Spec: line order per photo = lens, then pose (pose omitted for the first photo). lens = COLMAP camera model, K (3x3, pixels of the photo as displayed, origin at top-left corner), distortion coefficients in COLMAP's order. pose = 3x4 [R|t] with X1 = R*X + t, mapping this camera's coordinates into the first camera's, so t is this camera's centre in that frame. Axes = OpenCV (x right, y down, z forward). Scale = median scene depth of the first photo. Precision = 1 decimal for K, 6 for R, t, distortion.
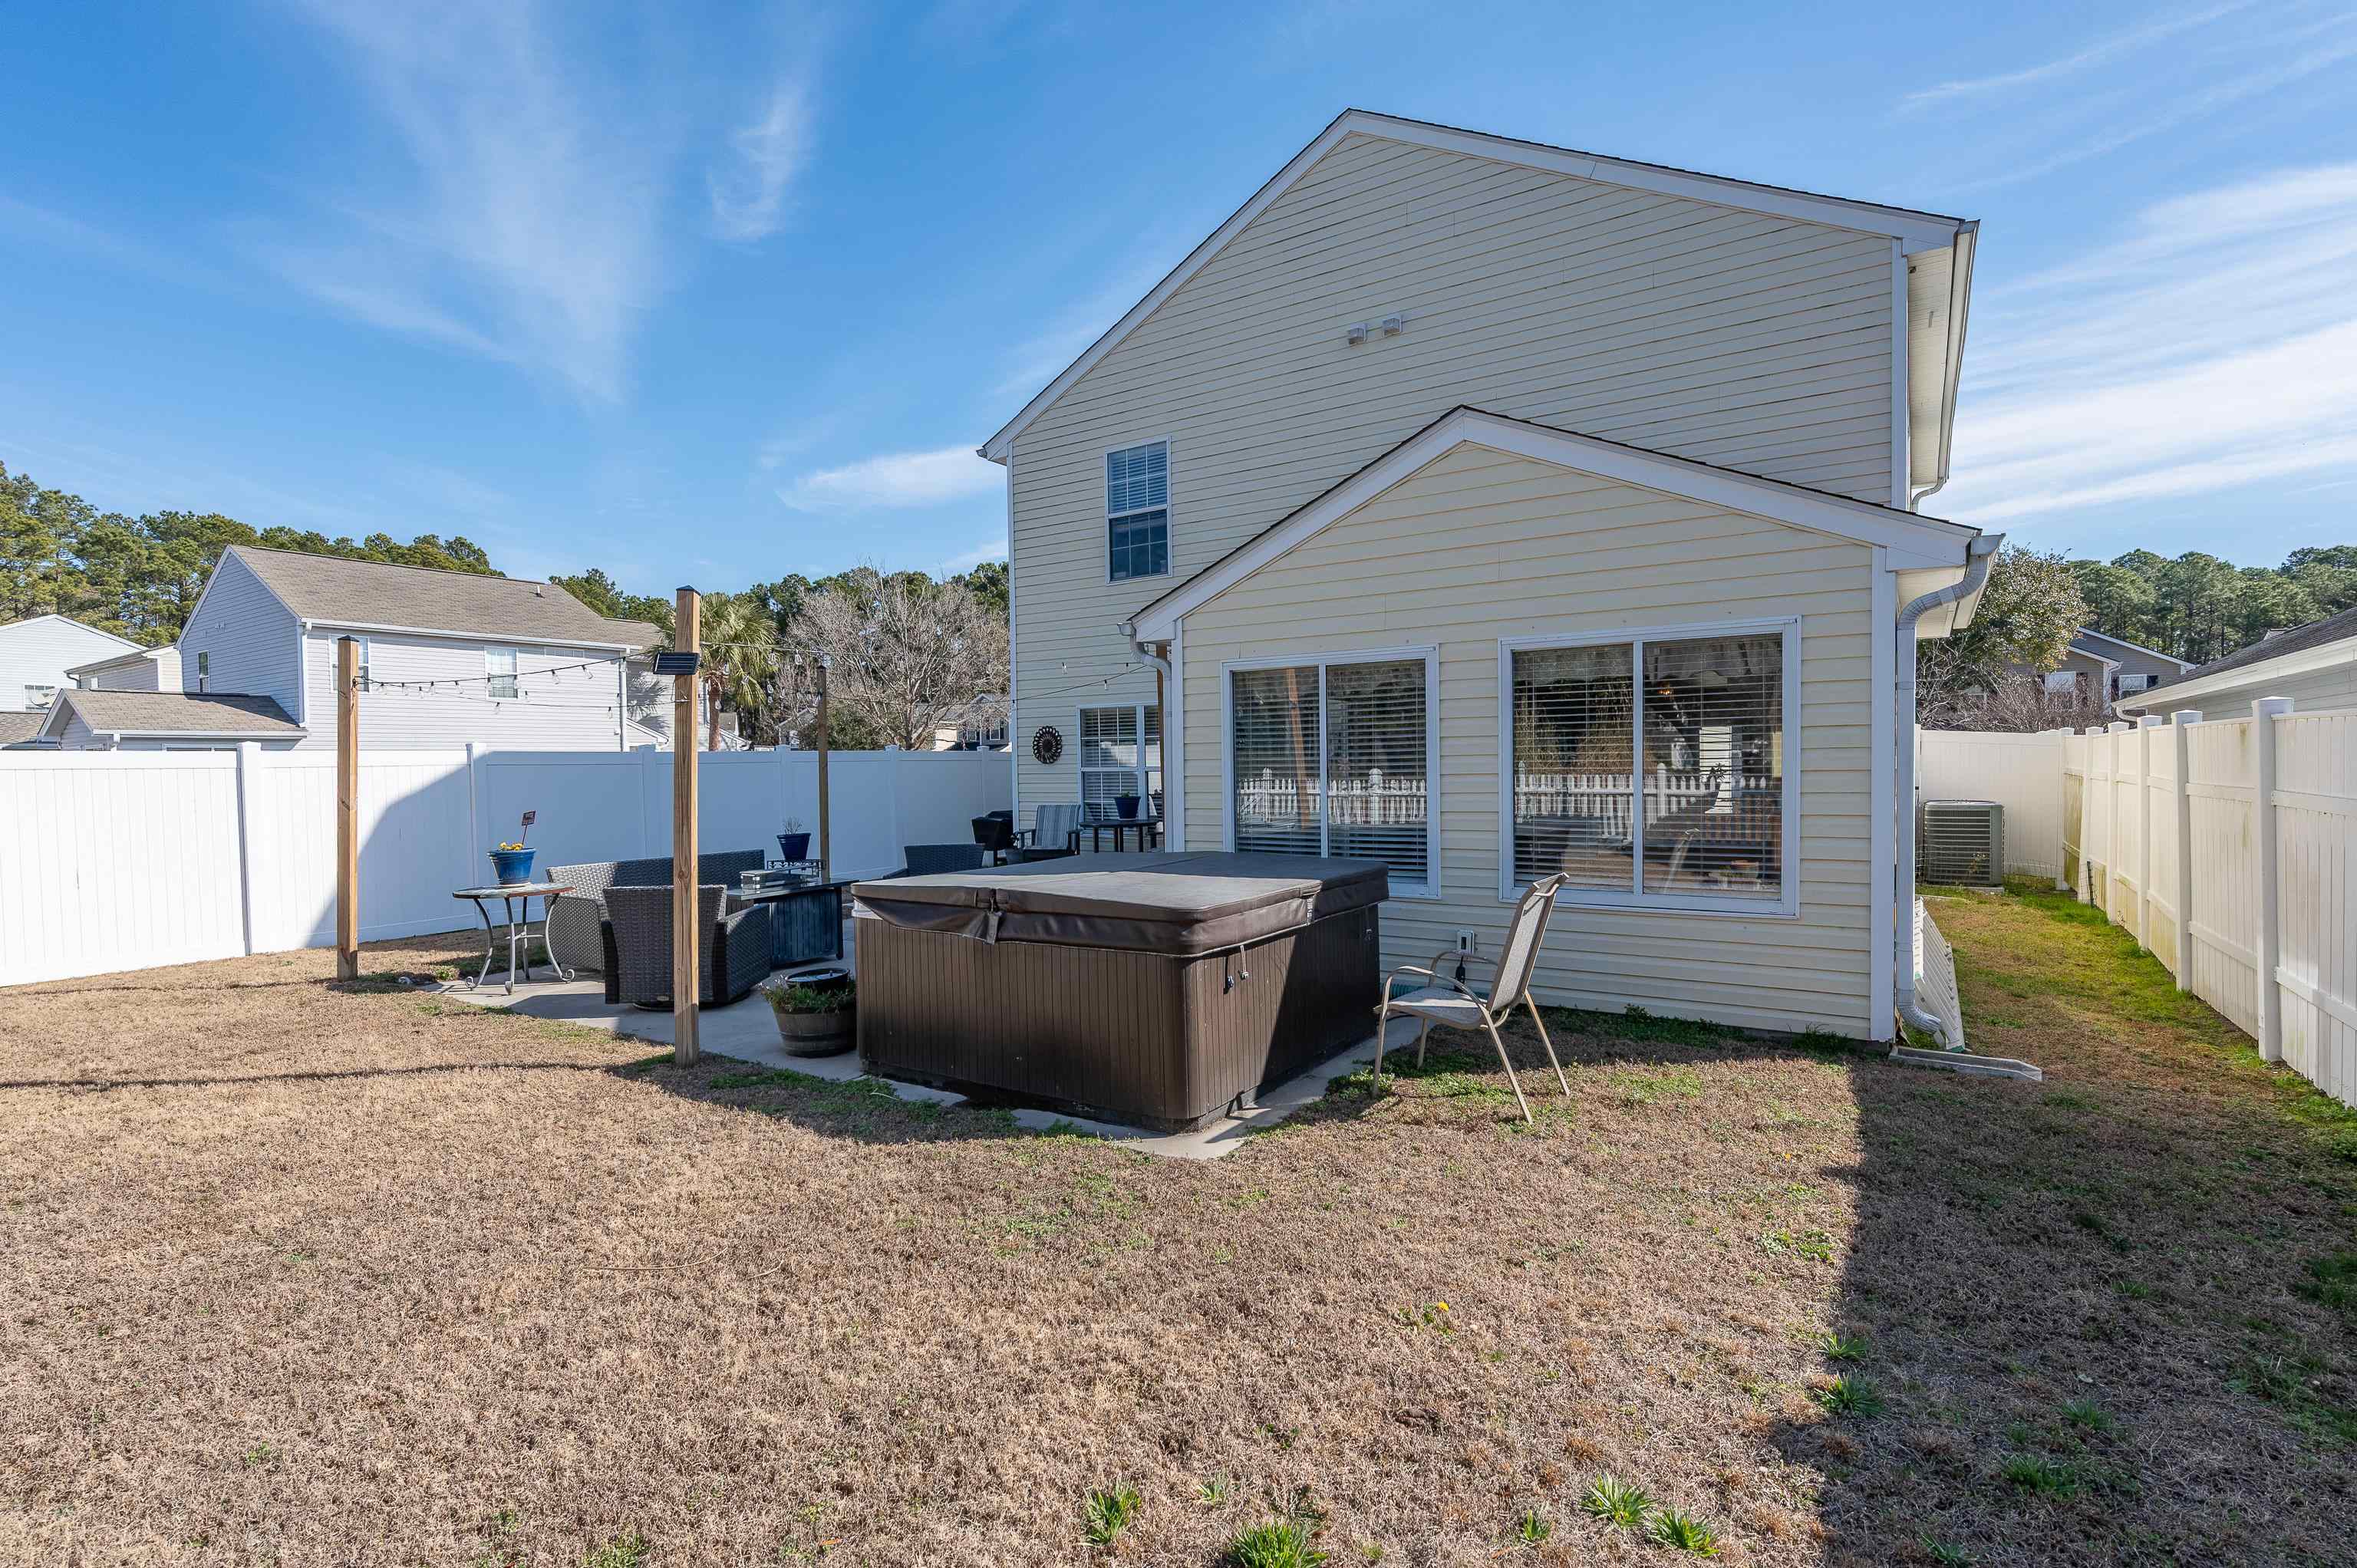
lens RADIAL K [[1106.0, 0, 1176.9], [0, 1106.0, 780.4], [0, 0, 1]] dist [0.002218, 0.000124]
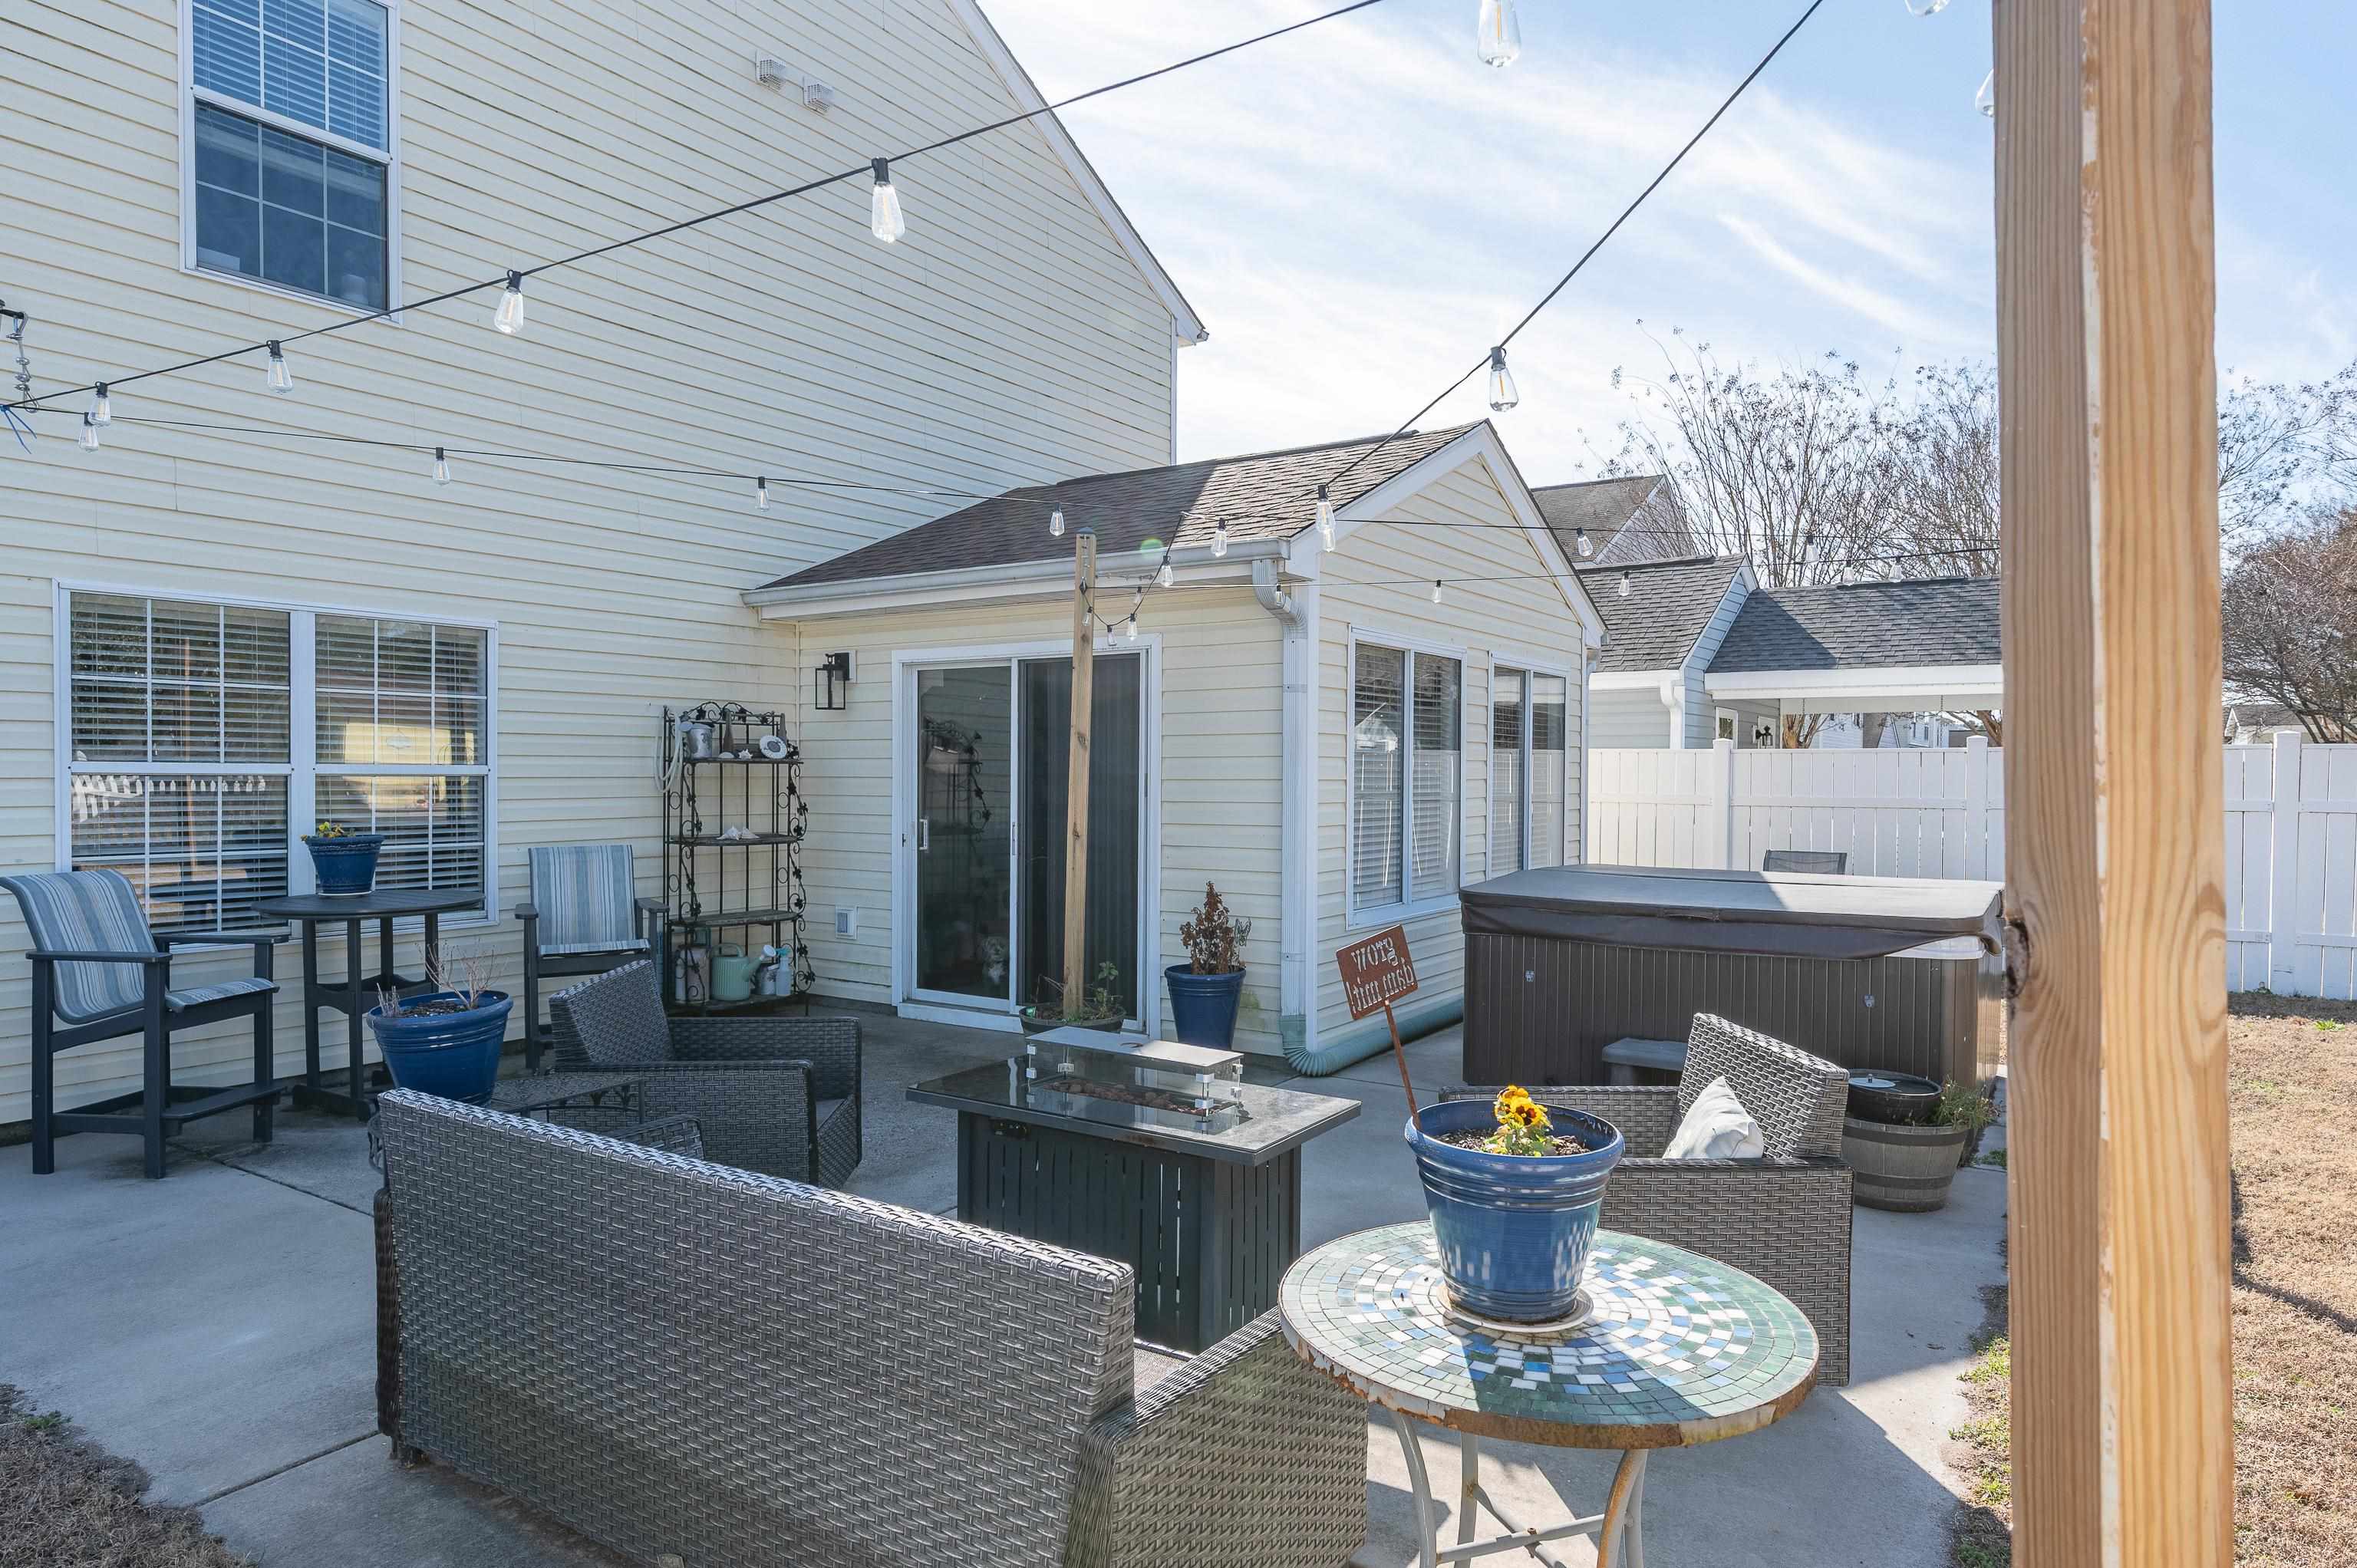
lens RADIAL K [[1388.3, 0, 1145.0], [0, 1388.3, 820.7], [0, 0, 1]] dist [-0.005956, -0.002617]
pose [[0.003472, -0.032933, 0.999452, -0.562968], [0.001202, 0.999457, 0.032929, -0.004207], [-0.999993, 0.001087, 0.003510, 0.697566]]
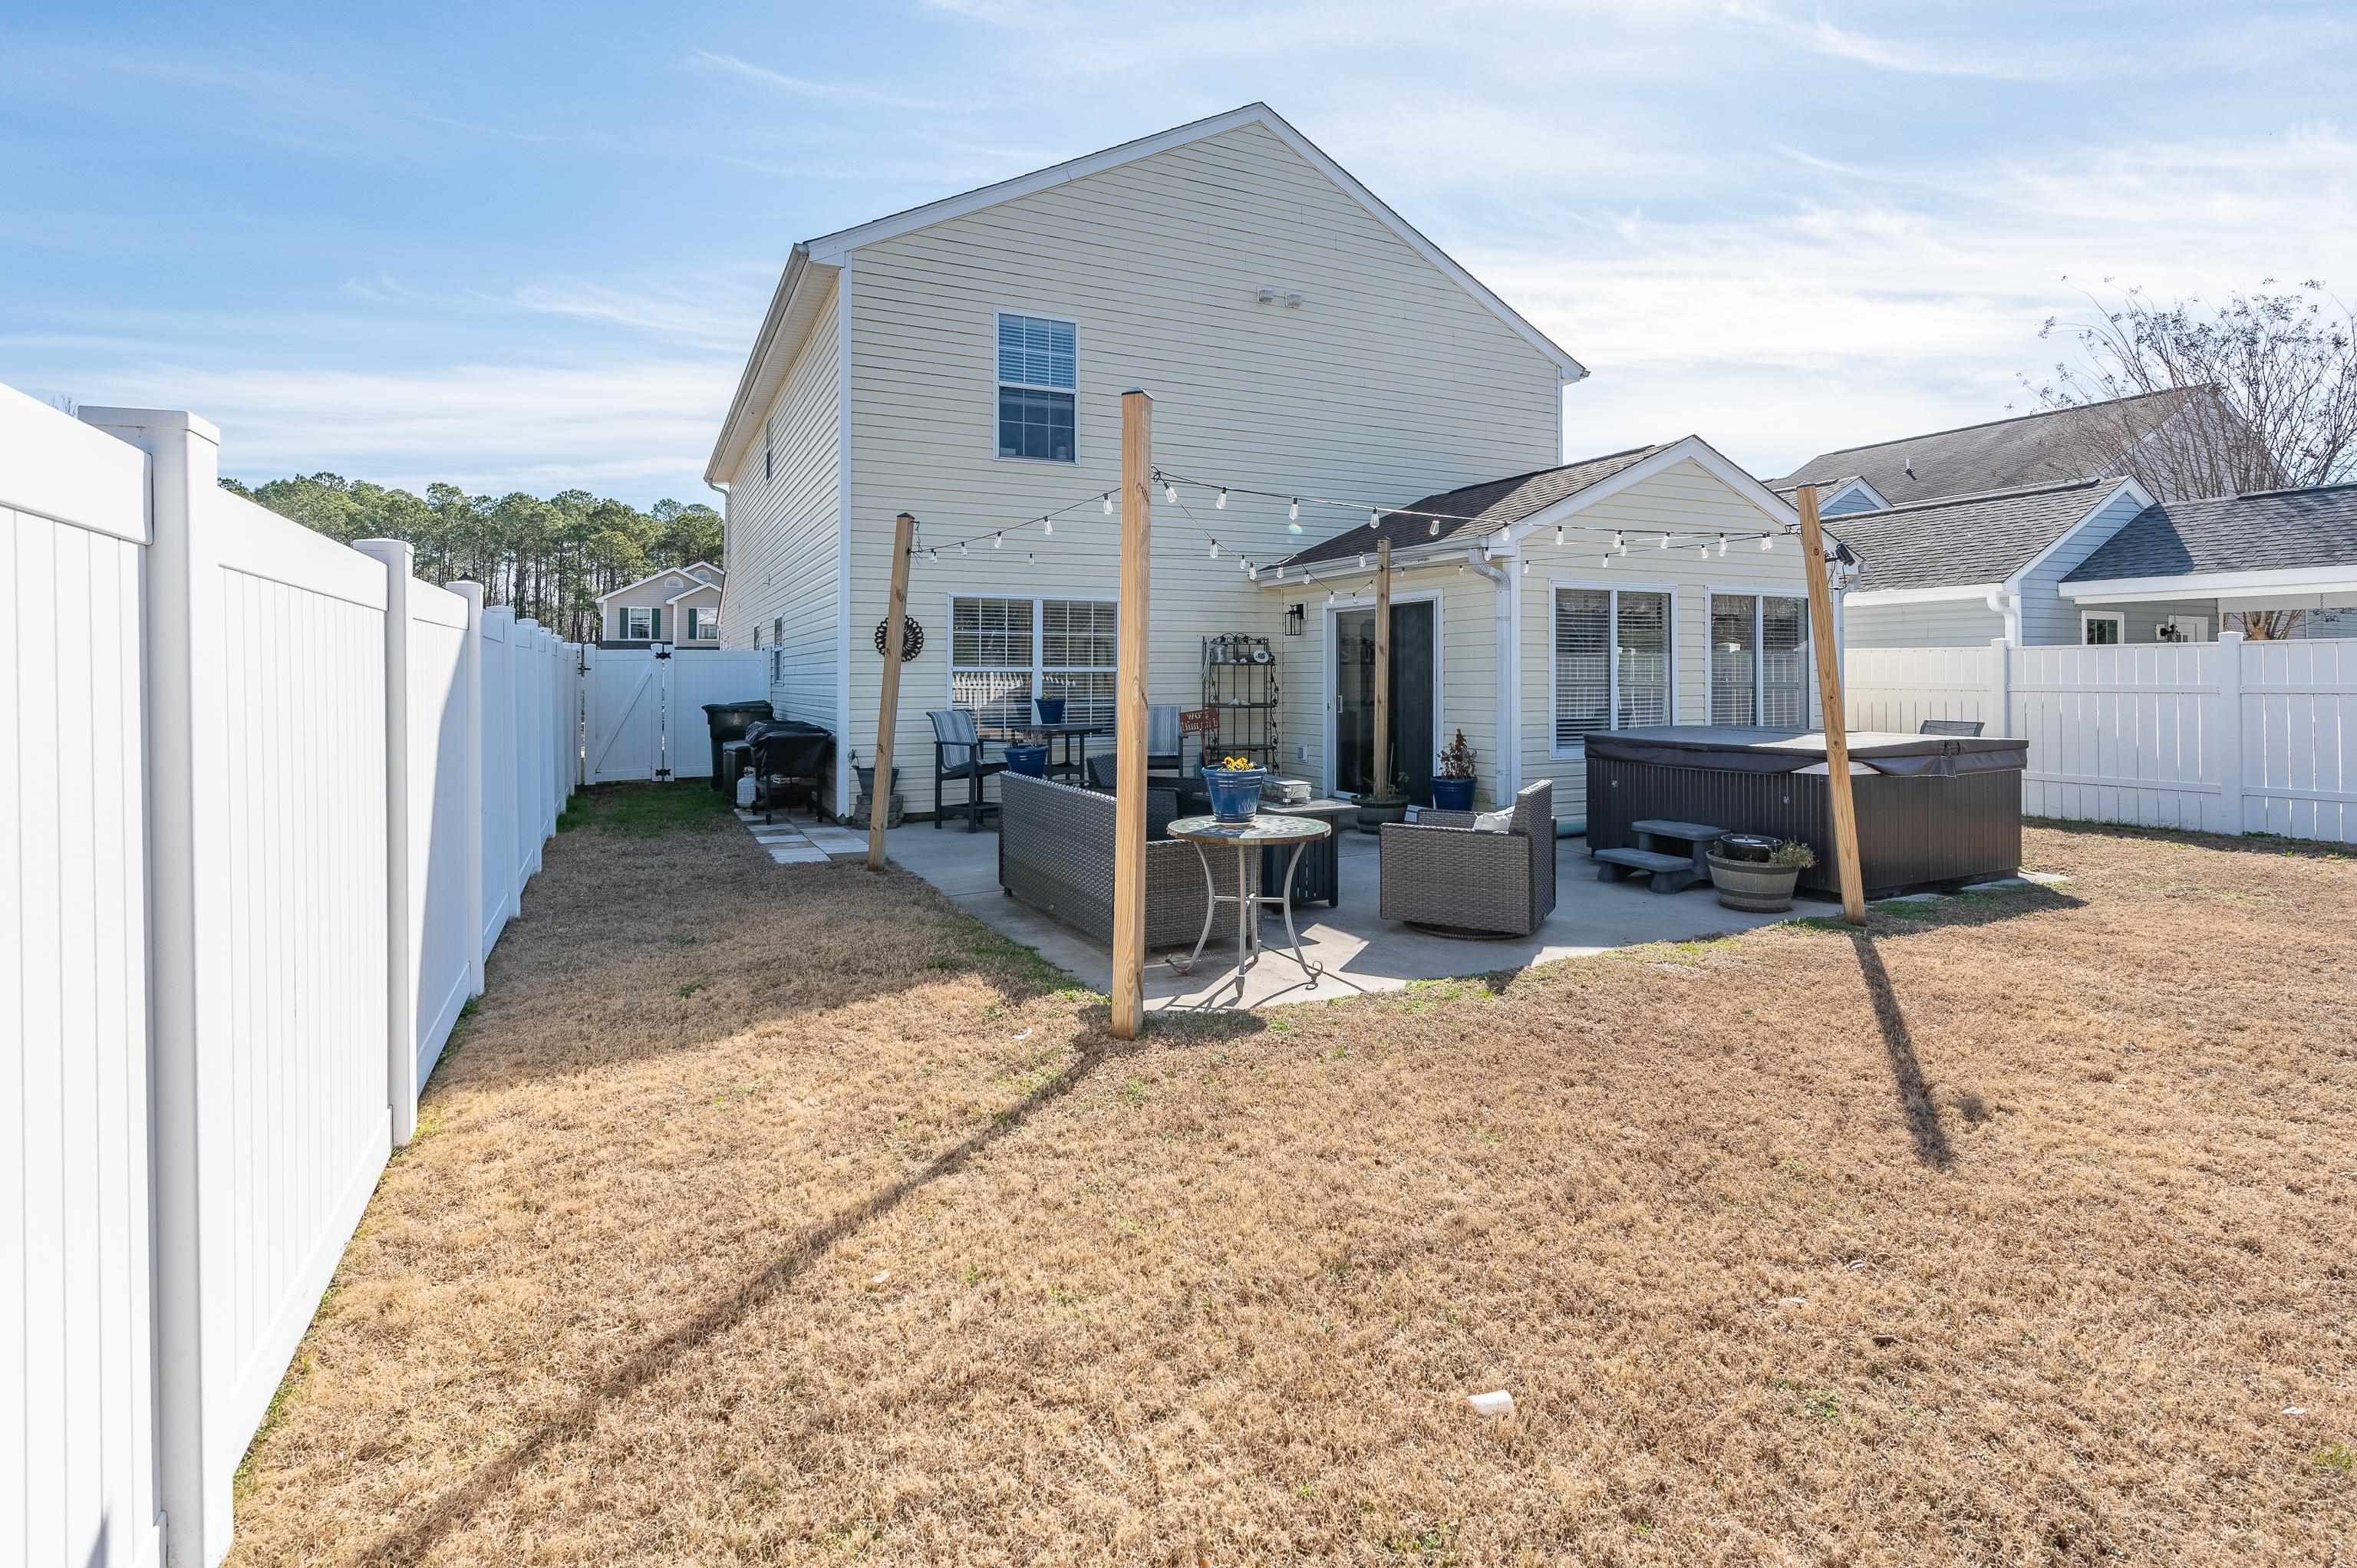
lens RADIAL K [[1106.0, 0, 1168.5], [0, 1106.0, 674.3], [0, 0, 1]] dist [0.002218, 0.000124]
pose [[0.501731, 0.002121, 0.865021, -0.799058], [0.005794, 0.999966, -0.005812, 0.003713], [-0.865004, 0.007928, 0.501702, 0.448188]]
